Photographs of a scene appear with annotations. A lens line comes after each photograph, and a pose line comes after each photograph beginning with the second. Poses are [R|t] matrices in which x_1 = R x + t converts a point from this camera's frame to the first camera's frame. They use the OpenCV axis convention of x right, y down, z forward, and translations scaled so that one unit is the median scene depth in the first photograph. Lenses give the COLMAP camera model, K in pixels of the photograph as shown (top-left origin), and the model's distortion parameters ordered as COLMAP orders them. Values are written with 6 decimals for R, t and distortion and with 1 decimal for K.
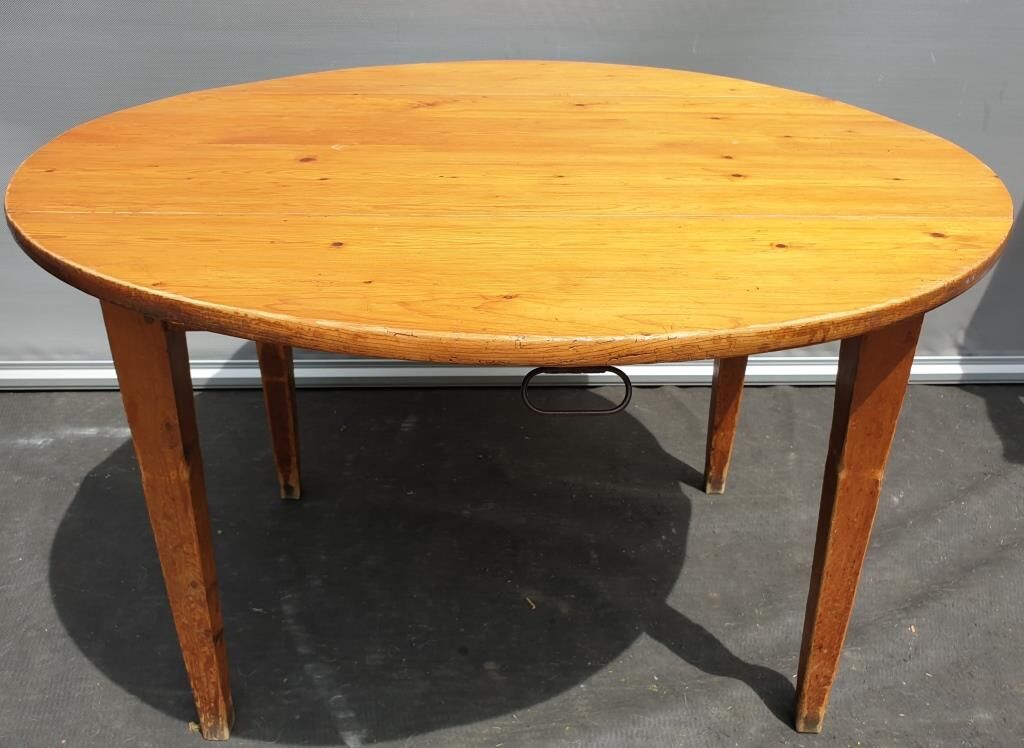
lens RADIAL K [[833.4, 0, 527.1], [0, 833.4, 370.8], [0, 0, 1]] dist [0.005321, -0.002361]
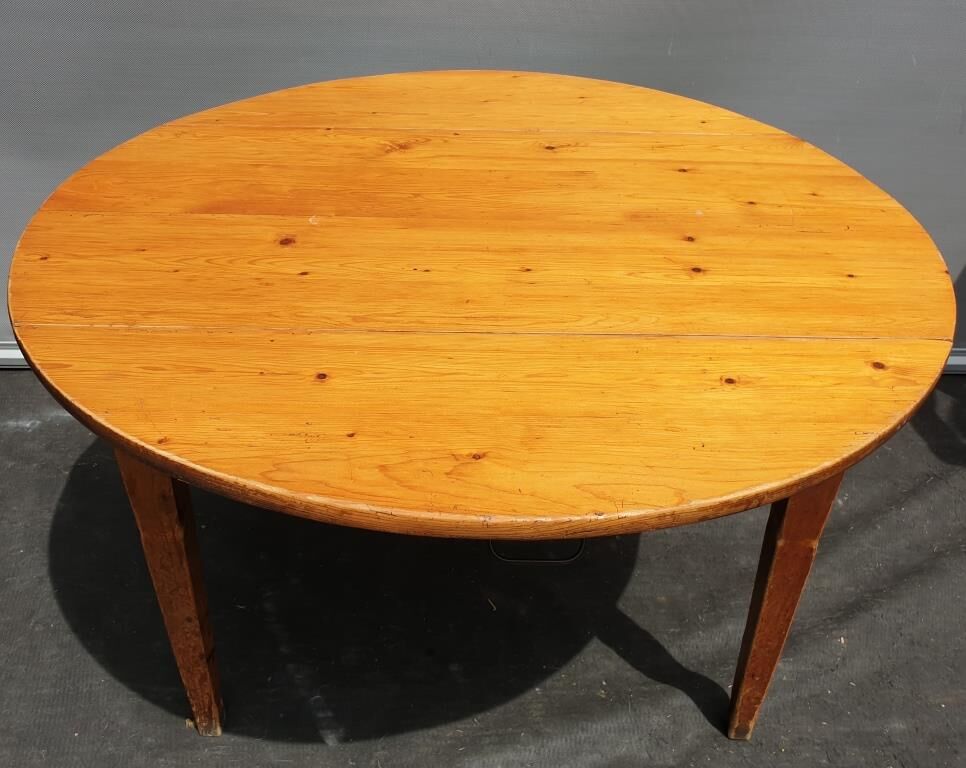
lens RADIAL K [[834.6, 0, 482.5], [0, 834.6, 387.1], [0, 0, 1]] dist [0.030582, -0.060042]
pose [[0.999777, 0.018684, -0.009830, -0.003478], [-0.017177, 0.990585, 0.135815, -0.186784], [0.012275, -0.135616, 0.990685, -0.051684]]
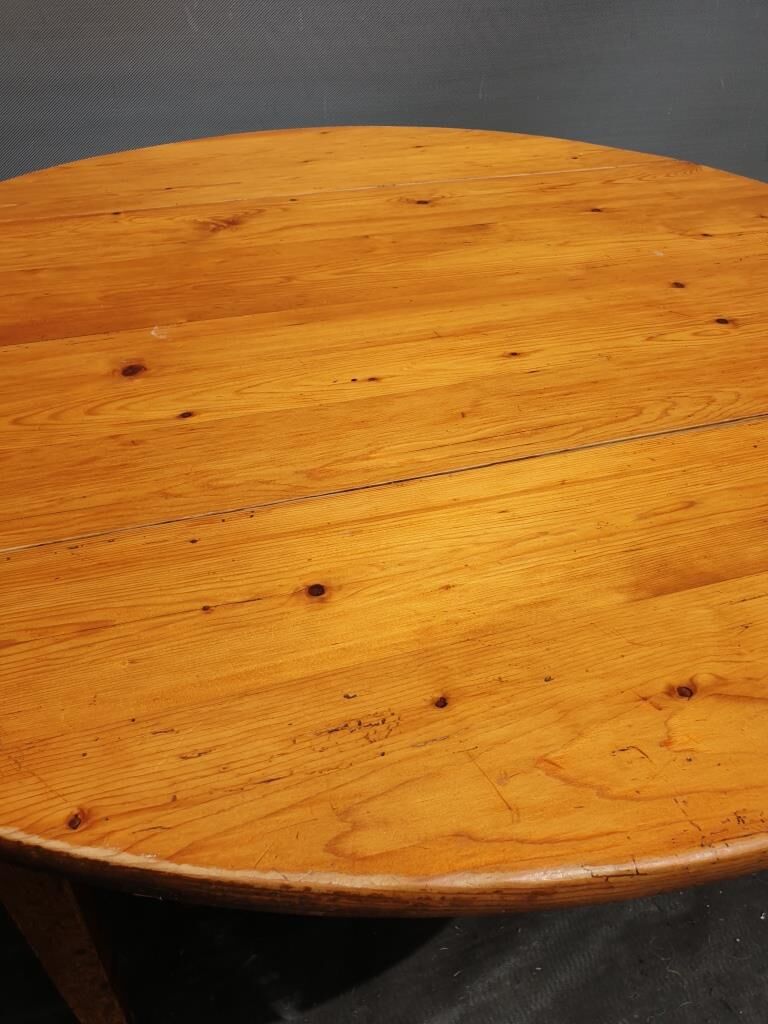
lens RADIAL K [[779.9, 0, 395.0], [0, 779.9, 517.6], [0, 0, 1]] dist [-0.039172, 0.044696]
pose [[0.963221, -0.176968, 0.202207, -0.177604], [0.137937, 0.971432, 0.193113, -0.196100], [-0.230606, -0.158119, 0.960114, 0.293304]]
